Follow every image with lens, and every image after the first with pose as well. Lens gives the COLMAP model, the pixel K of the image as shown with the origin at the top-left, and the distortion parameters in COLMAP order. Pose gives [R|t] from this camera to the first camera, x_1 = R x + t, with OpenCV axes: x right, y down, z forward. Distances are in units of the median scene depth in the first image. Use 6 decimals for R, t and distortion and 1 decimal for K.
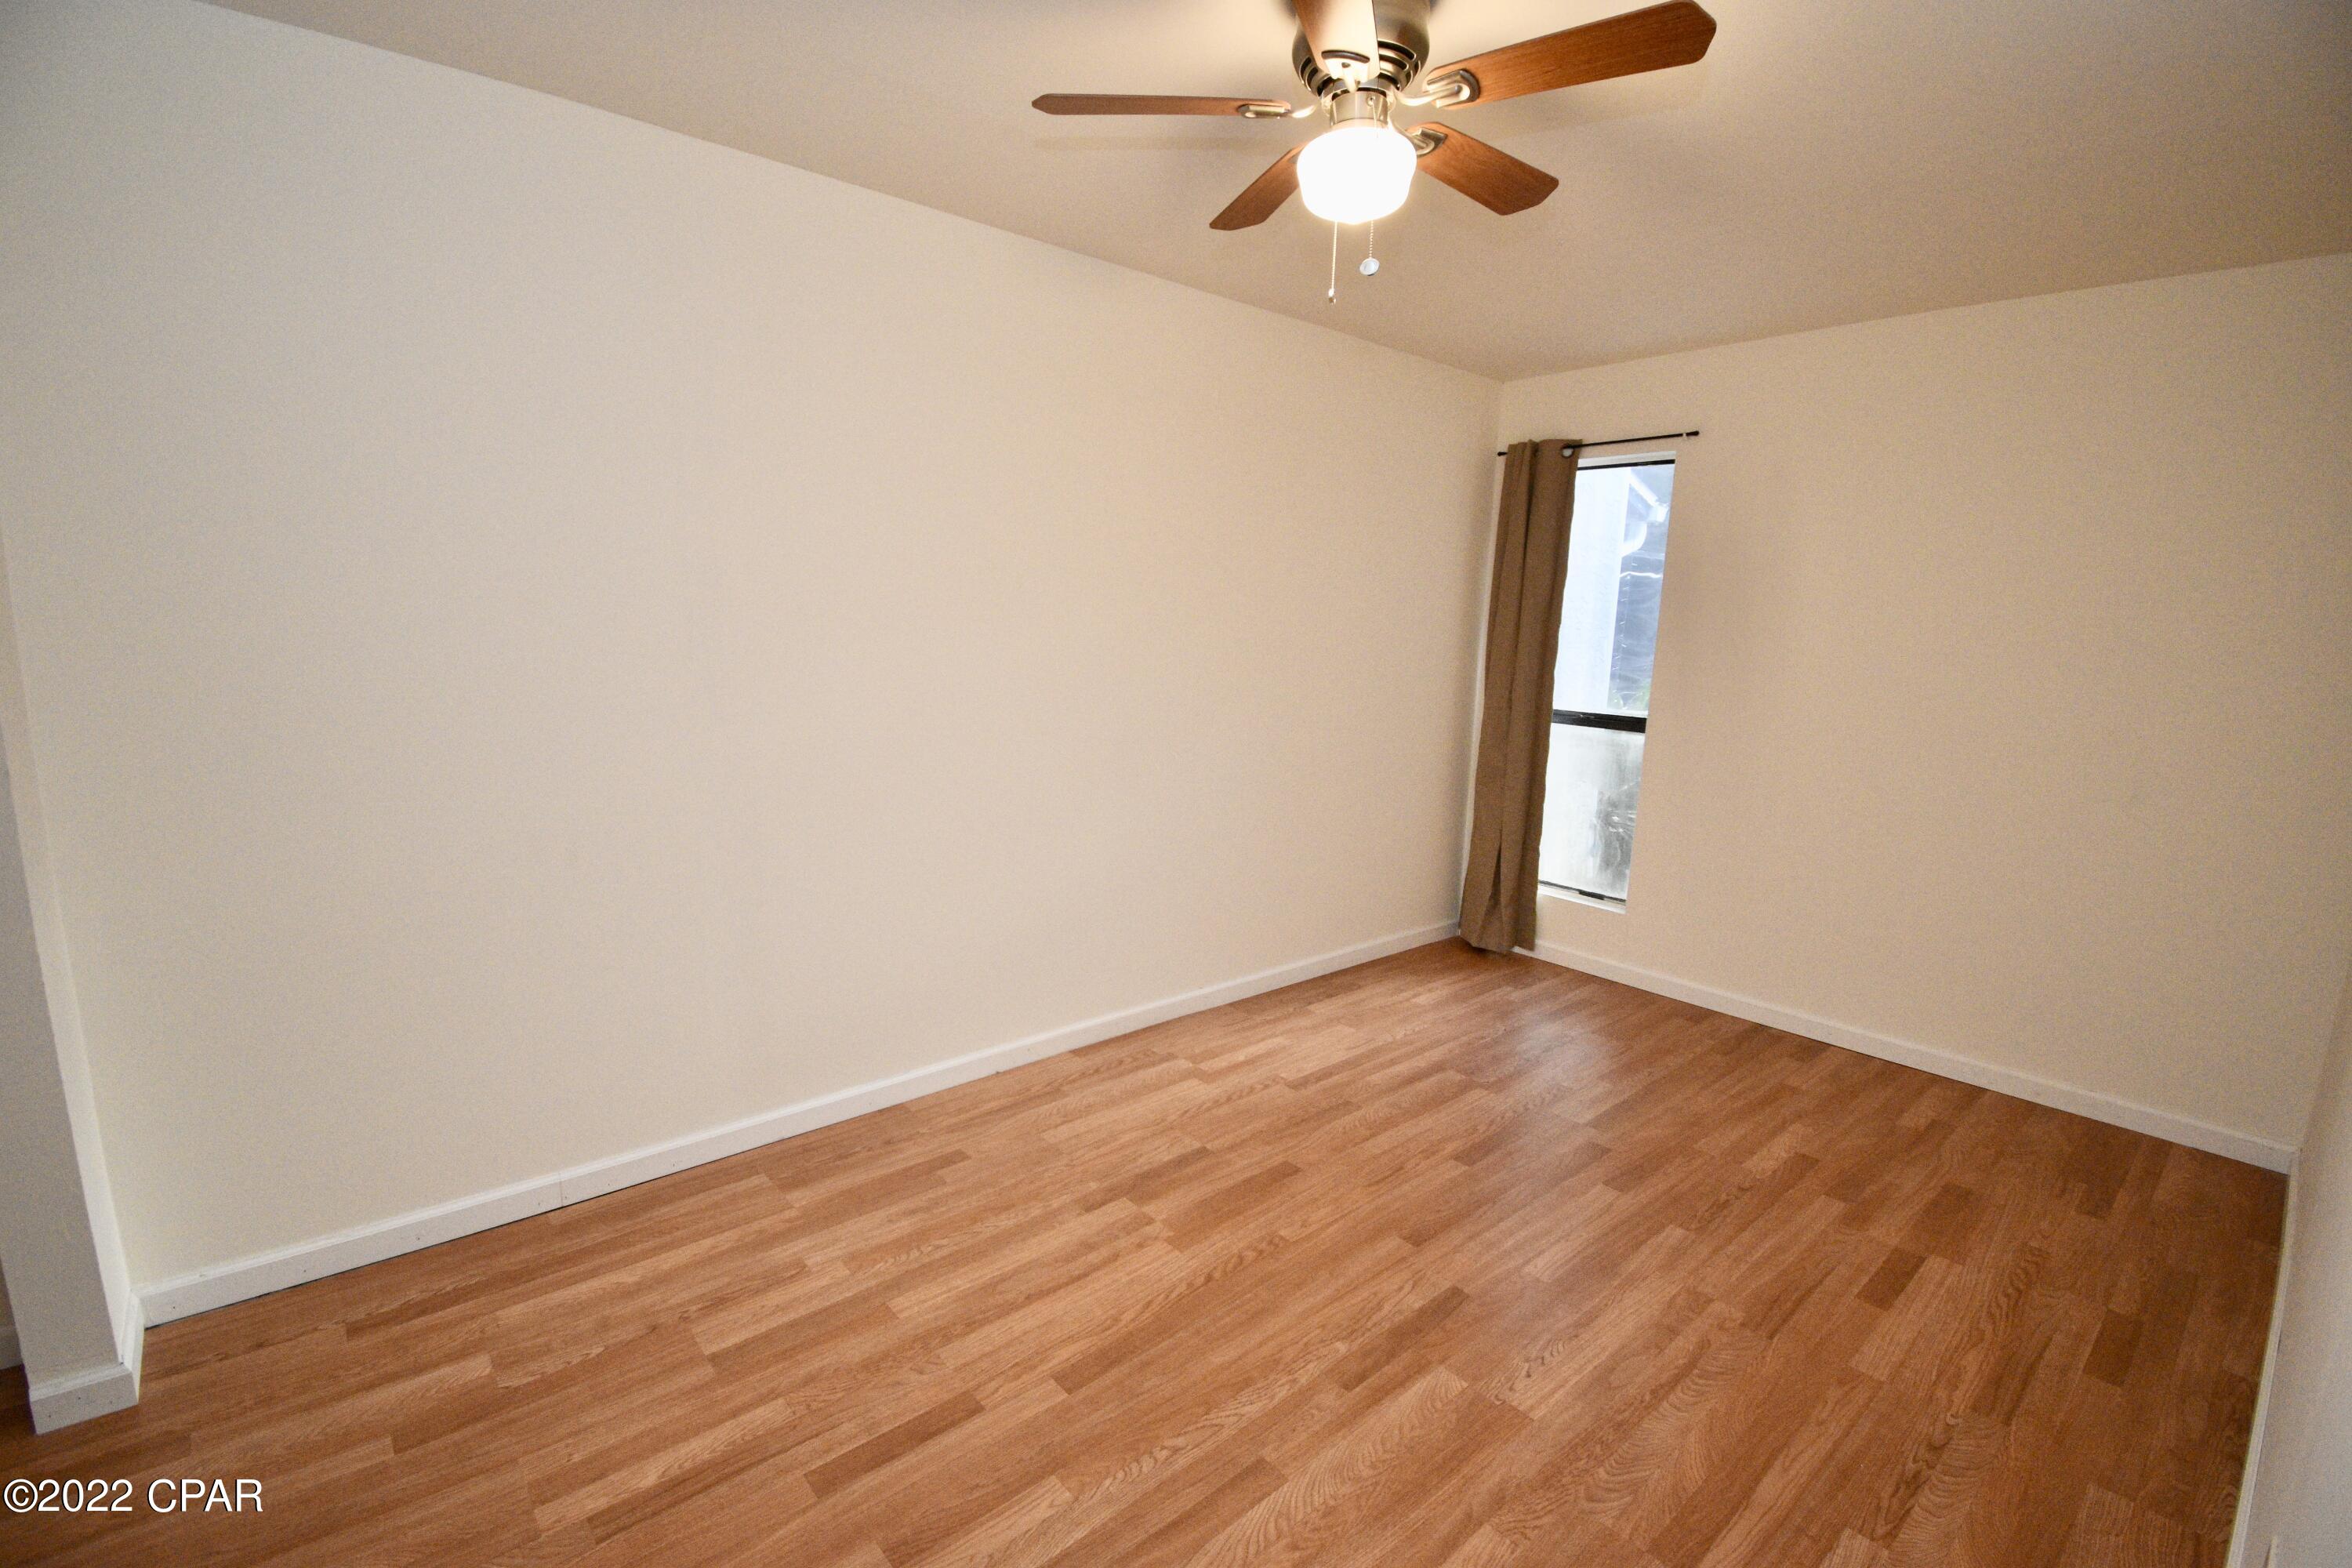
lens RADIAL K [[1033.0, 0, 1178.0], [0, 1033.0, 792.8], [0, 0, 1]] dist [0.021939, -0.027454]
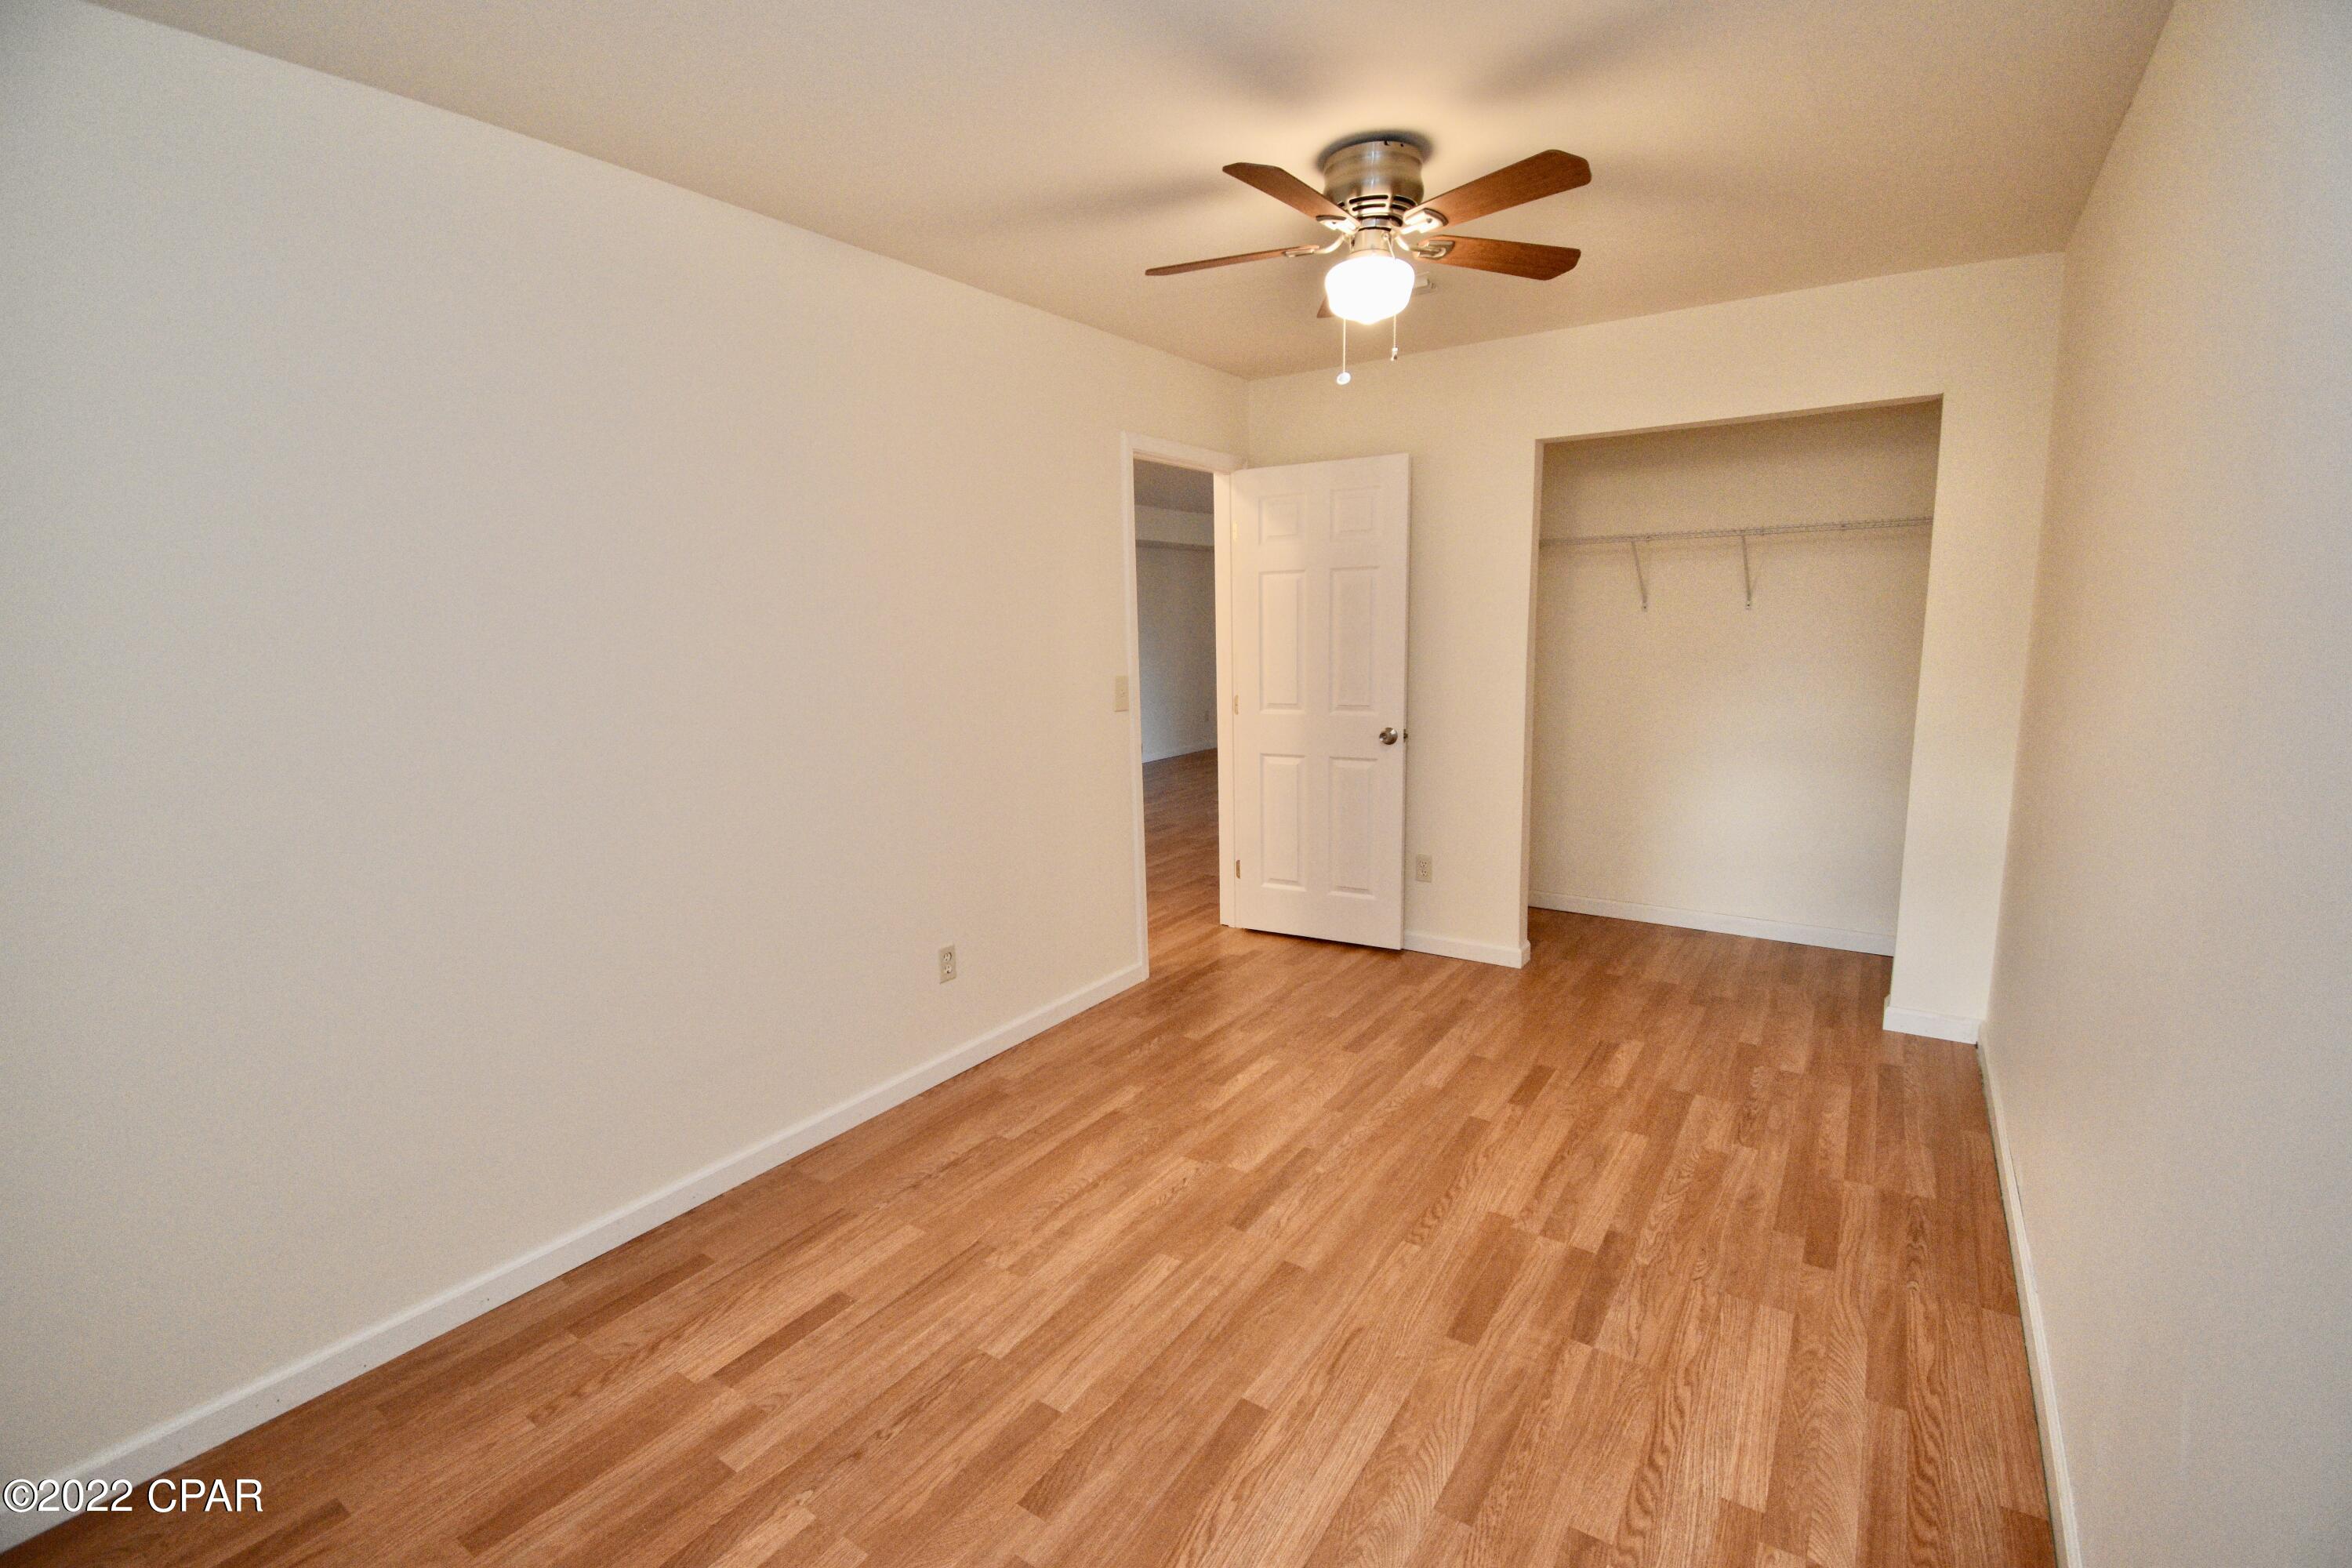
lens RADIAL K [[1033.0, 0, 1178.0], [0, 1033.0, 792.8], [0, 0, 1]] dist [0.021939, -0.027454]
pose [[-0.966212, 0.034968, -0.255365, 0.592492], [-0.051782, 0.944219, 0.325221, -0.307177], [0.252493, 0.327456, -0.910505, 1.814366]]
